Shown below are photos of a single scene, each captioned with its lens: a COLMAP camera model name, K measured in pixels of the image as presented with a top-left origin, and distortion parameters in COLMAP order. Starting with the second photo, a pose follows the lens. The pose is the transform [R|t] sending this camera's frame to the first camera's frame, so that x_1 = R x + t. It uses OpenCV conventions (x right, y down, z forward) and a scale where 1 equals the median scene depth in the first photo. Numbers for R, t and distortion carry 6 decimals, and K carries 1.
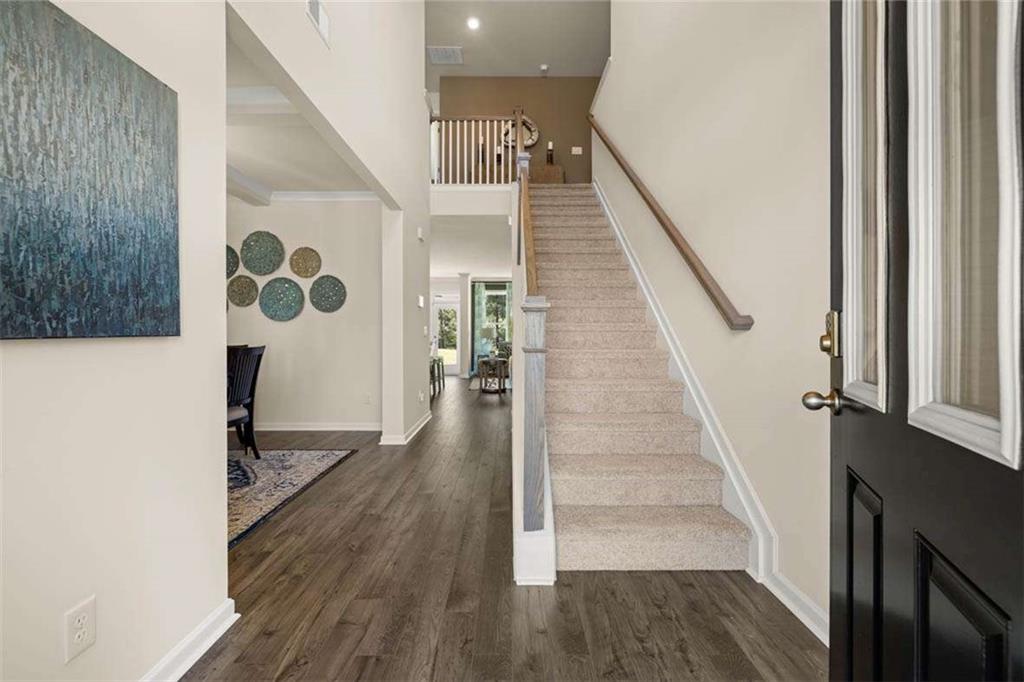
lens RADIAL K [[428.1, 0, 513.4], [0, 428.1, 338.1], [0, 0, 1]] dist [0.000152, -0.000115]
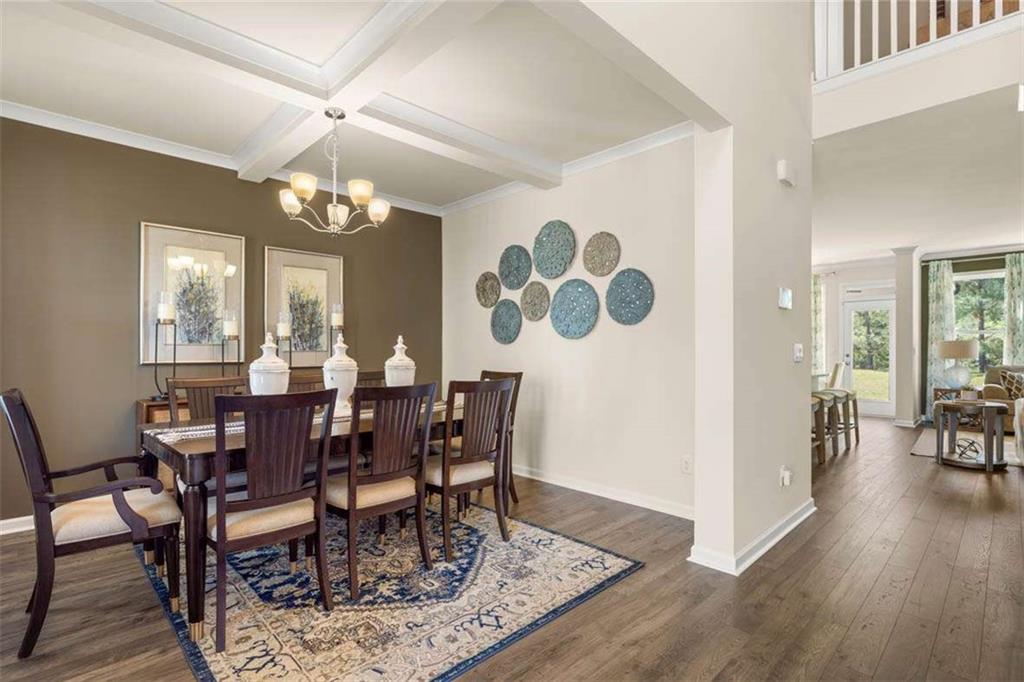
lens RADIAL K [[491.3, 0, 509.9], [0, 491.3, 349.3], [0, 0, 1]] dist [-0.003166, 0.001274]
pose [[0.693743, 0.001545, -0.720221, -0.013116], [-0.004610, 0.999987, -0.002296, -0.019579], [0.720208, 0.004913, 0.693741, 0.339310]]
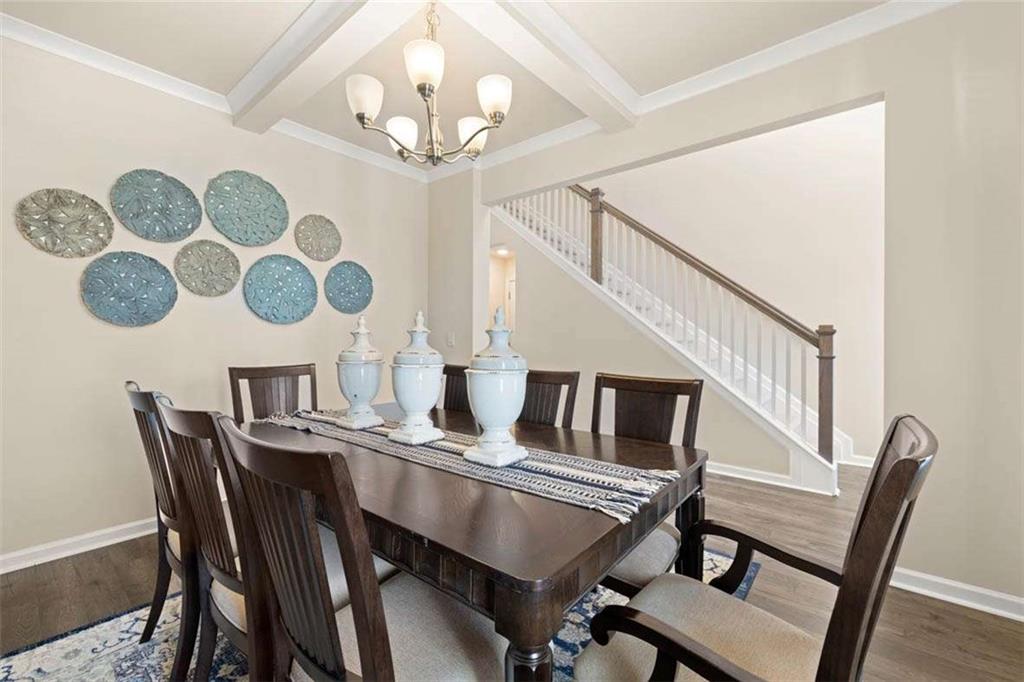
lens RADIAL K [[428.1, 0, 512.8], [0, 428.1, 340.5], [0, 0, 1]] dist [0.000152, -0.000115]
pose [[0.653915, -0.000543, 0.756568, -0.795217], [0.000069, 1.000000, 0.000658, -0.015980], [-0.756568, -0.000378, 0.653915, 0.329816]]
